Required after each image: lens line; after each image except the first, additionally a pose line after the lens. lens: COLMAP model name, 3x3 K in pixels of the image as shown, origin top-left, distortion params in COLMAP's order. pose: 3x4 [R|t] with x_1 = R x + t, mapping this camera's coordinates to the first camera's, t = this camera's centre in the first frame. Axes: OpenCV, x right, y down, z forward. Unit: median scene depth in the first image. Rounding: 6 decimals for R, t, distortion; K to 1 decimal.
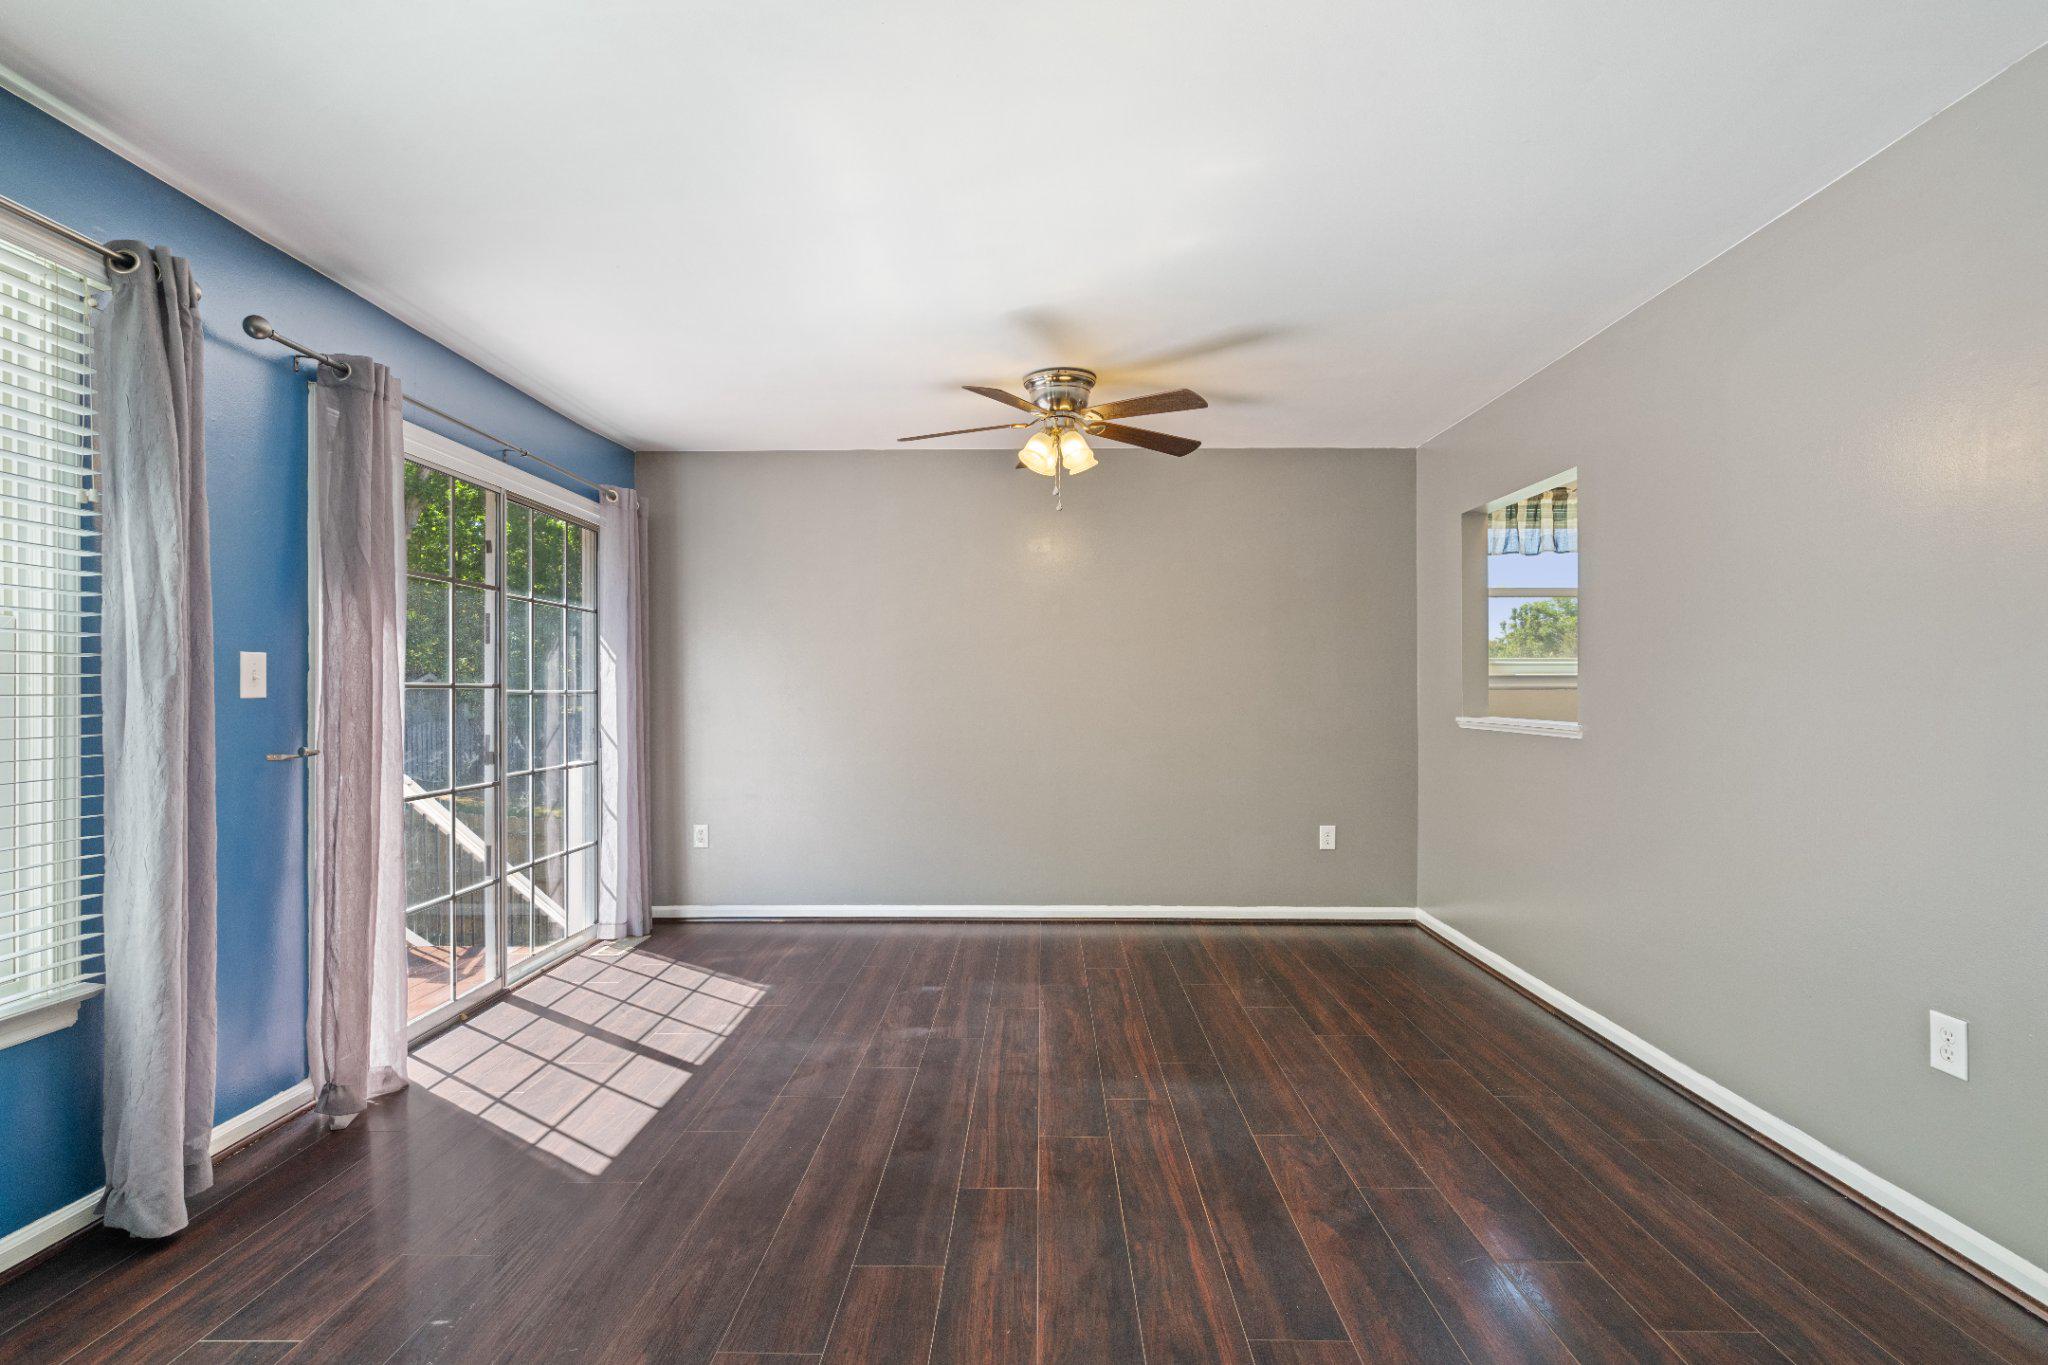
lens RADIAL K [[932.4, 0, 1030.4], [0, 932.4, 689.9], [0, 0, 1]] dist [0.003742, 0.000742]
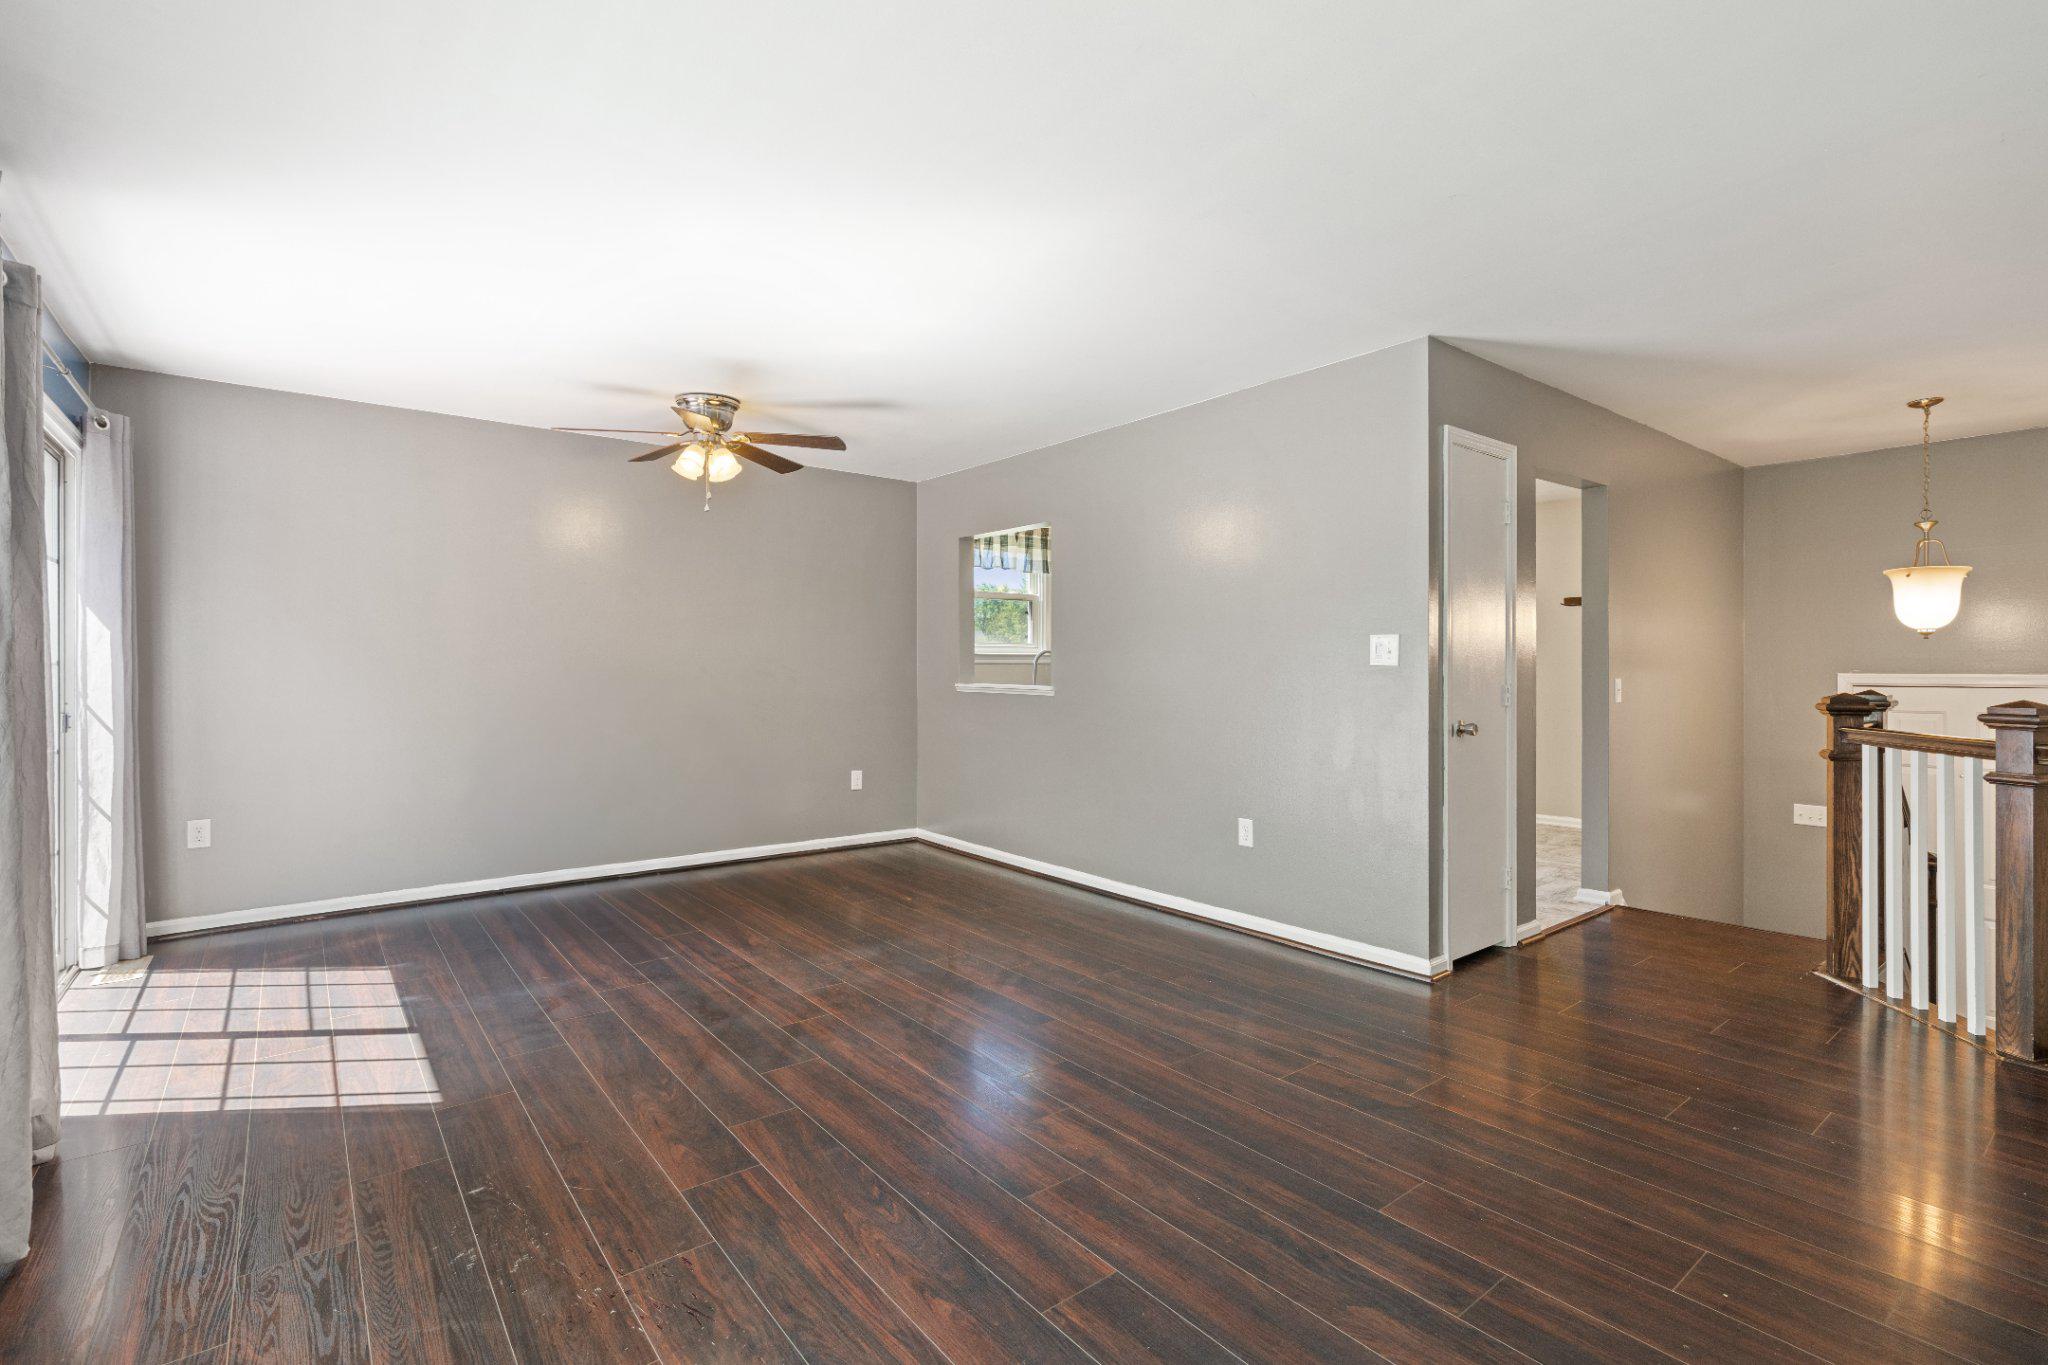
lens RADIAL K [[931.8, 0, 1024.9], [0, 931.8, 662.2], [0, 0, 1]] dist [-0.000870, 0.000287]
pose [[0.779123, 0.003938, 0.626859, -0.445509], [-0.001428, 0.999989, -0.004508, 0.004016], [-0.626869, 0.002617, 0.779120, -0.197287]]
